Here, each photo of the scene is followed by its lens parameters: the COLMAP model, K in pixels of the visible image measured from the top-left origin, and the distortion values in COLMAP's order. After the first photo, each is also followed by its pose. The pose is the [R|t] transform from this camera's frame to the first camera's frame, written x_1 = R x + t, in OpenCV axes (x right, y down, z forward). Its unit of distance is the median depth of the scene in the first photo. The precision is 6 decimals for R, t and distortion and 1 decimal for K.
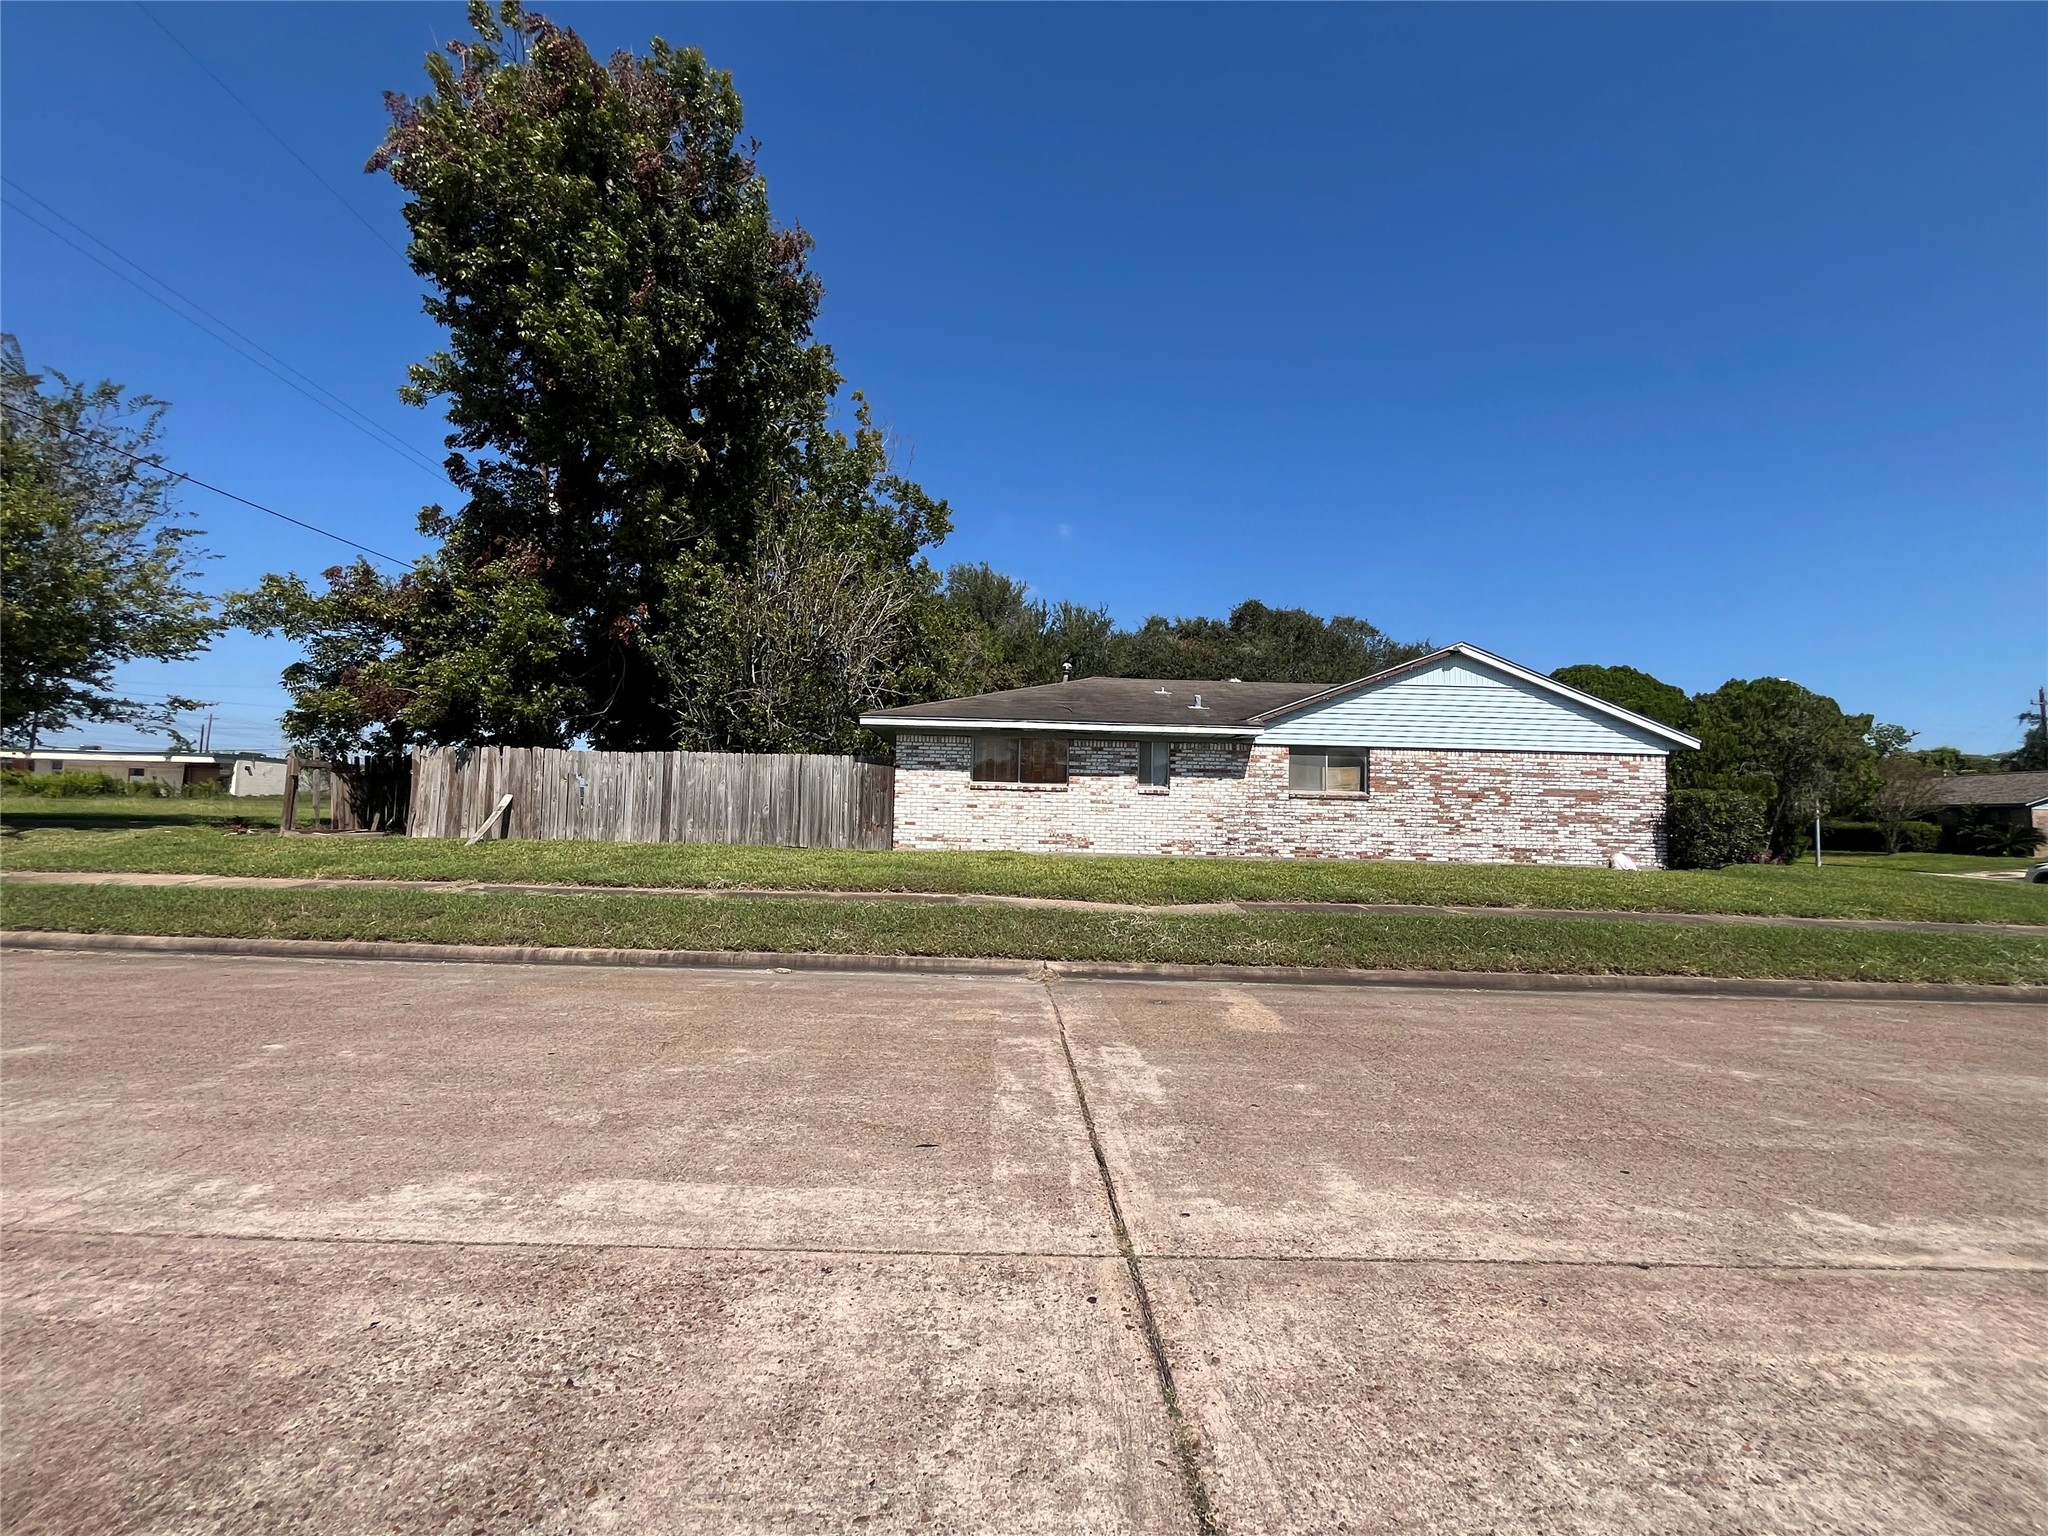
lens RADIAL K [[833.0, 0, 1028.5], [0, 833.0, 776.9], [0, 0, 1]] dist [0.000257, 0.000062]
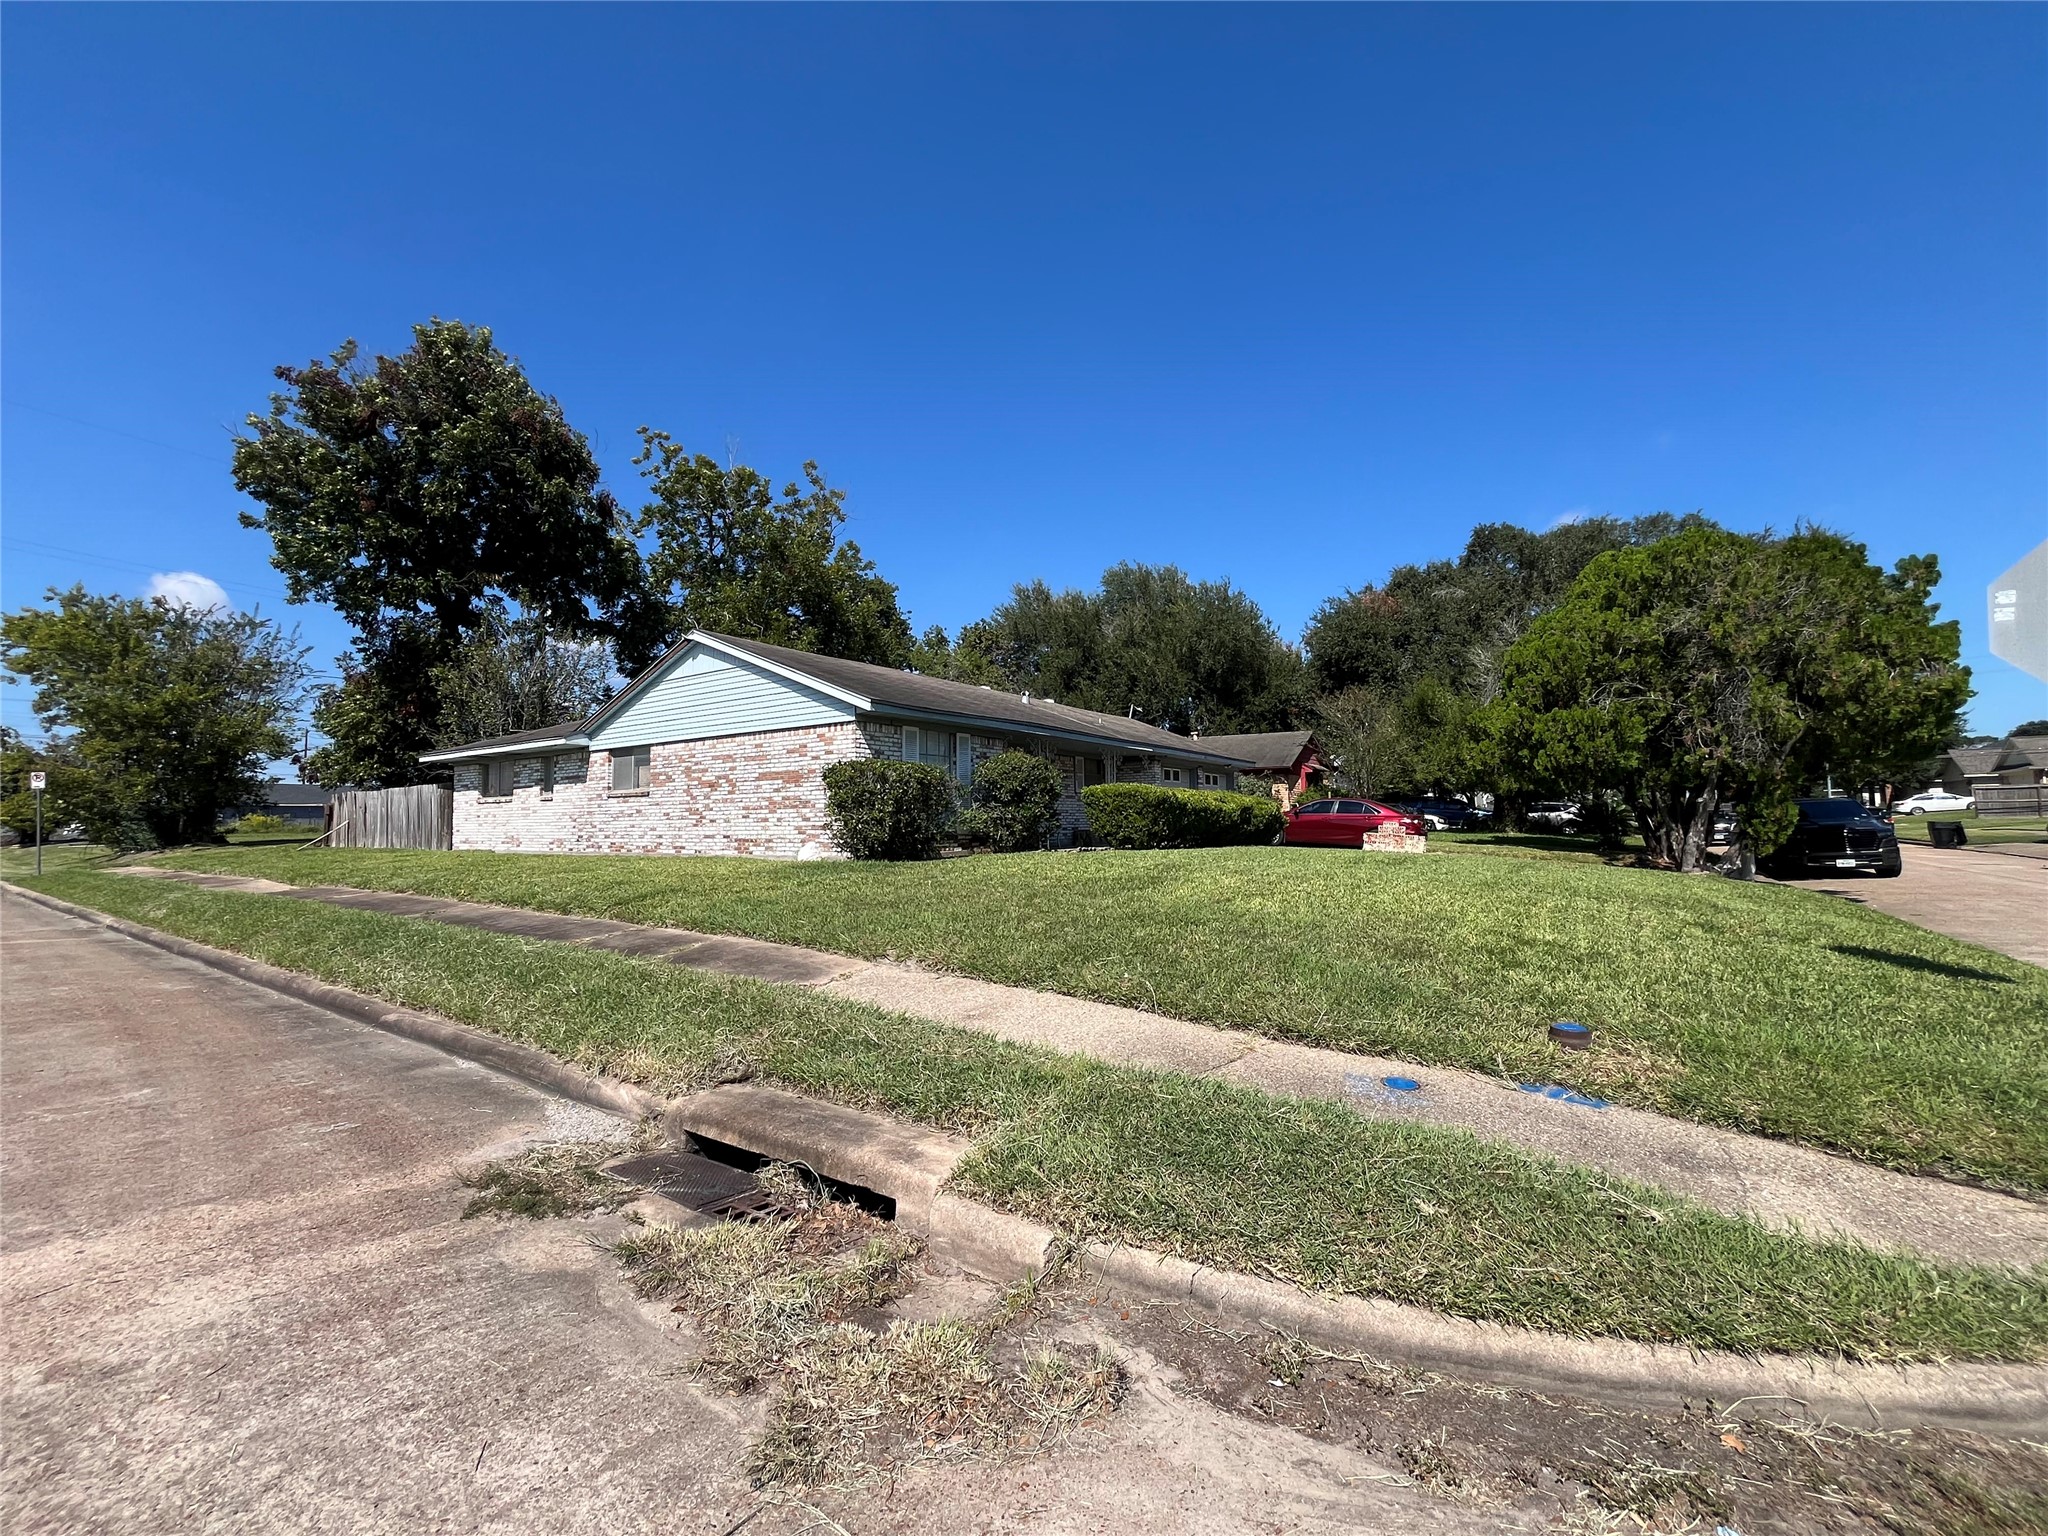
lens RADIAL K [[833.0, 0, 1028.5], [0, 833.0, 776.9], [0, 0, 1]] dist [0.000257, 0.000062]
pose [[0.800321, -0.066382, -0.595885, 1.399011], [0.063524, 0.997646, -0.025820, 0.061190], [0.596196, -0.017189, 0.802655, 0.447964]]
